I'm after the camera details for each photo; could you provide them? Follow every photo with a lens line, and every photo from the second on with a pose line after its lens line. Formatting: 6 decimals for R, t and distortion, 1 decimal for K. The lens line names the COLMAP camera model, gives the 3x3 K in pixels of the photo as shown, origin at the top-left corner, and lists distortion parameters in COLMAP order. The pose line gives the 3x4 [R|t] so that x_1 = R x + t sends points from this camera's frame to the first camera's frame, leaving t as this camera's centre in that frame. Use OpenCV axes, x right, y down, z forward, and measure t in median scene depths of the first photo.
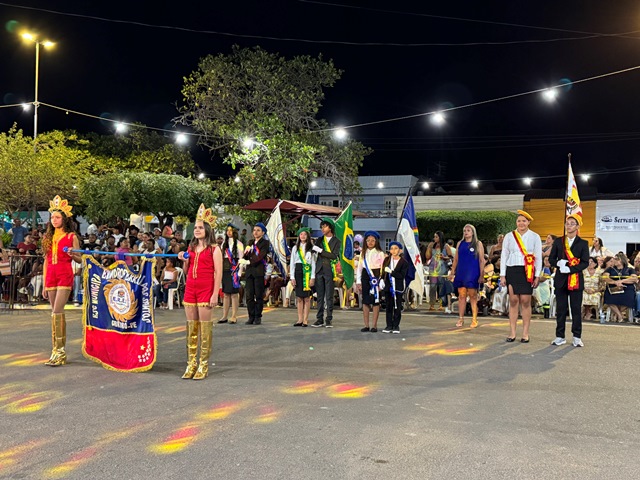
lens RADIAL K [[650.9, 0, 319.9], [0, 650.9, 241.2], [0, 0, 1]] dist [0.062513, 0.000000]
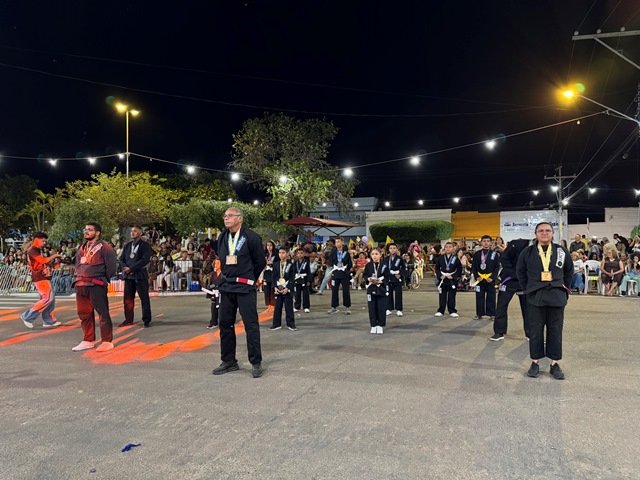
lens RADIAL K [[452.2, 0, 320.7], [0, 452.2, 245.8], [0, 0, 1]] dist [0.079560, -0.083422]
pose [[0.998209, -0.025877, 0.053943, -0.073370], [0.025512, 0.999647, 0.007444, -0.004665], [-0.054117, -0.006055, 0.998516, -0.025345]]
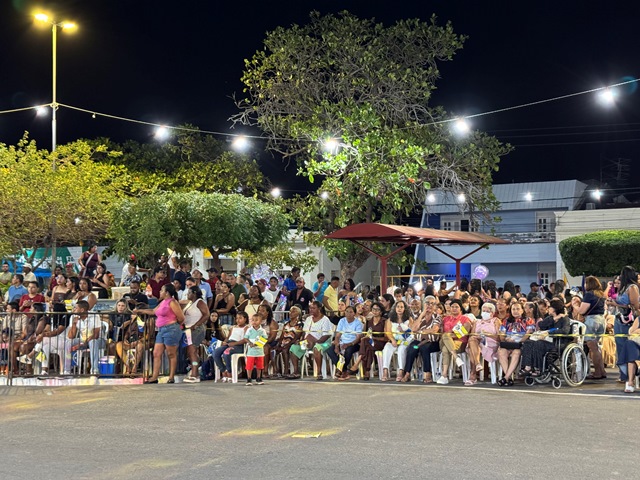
lens RADIAL K [[899.9, 0, 319.5], [0, 899.9, 242.1], [0, 0, 1]] dist [0.140378, 0.000000]
pose [[0.989696, -0.027398, -0.140537, 0.011191], [0.021769, 0.998904, -0.041432, -0.003756], [0.141518, 0.037946, 0.989208, 0.022354]]
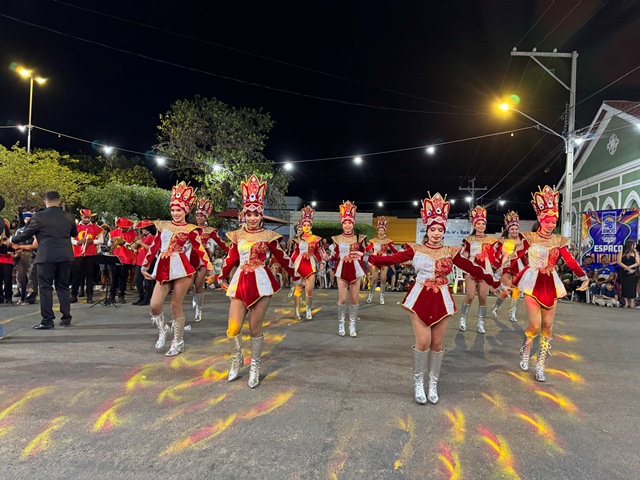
lens RADIAL K [[452.2, 0, 321.7], [0, 452.2, 245.3], [0, 0, 1]] dist [0.079560, -0.083422]
pose [[0.968537, 0.017070, 0.248283, -0.114732], [-0.018687, 0.999817, 0.004157, 0.003587], [-0.248167, -0.008666, 0.968679, 0.013911]]
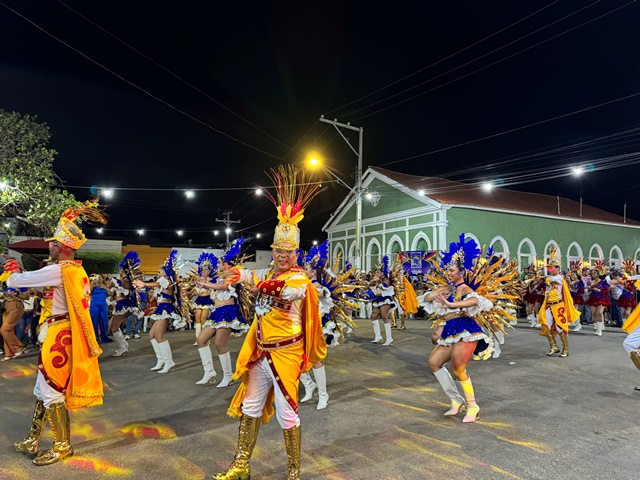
lens RADIAL K [[452.2, 0, 319.6], [0, 452.2, 252.3], [0, 0, 1]] dist [0.079560, -0.083422]
pose [[0.628816, 0.031902, 0.776899, -0.321789], [0.001518, 0.999106, -0.042255, -0.007877], [-0.777553, 0.027750, 0.628205, 0.101160]]
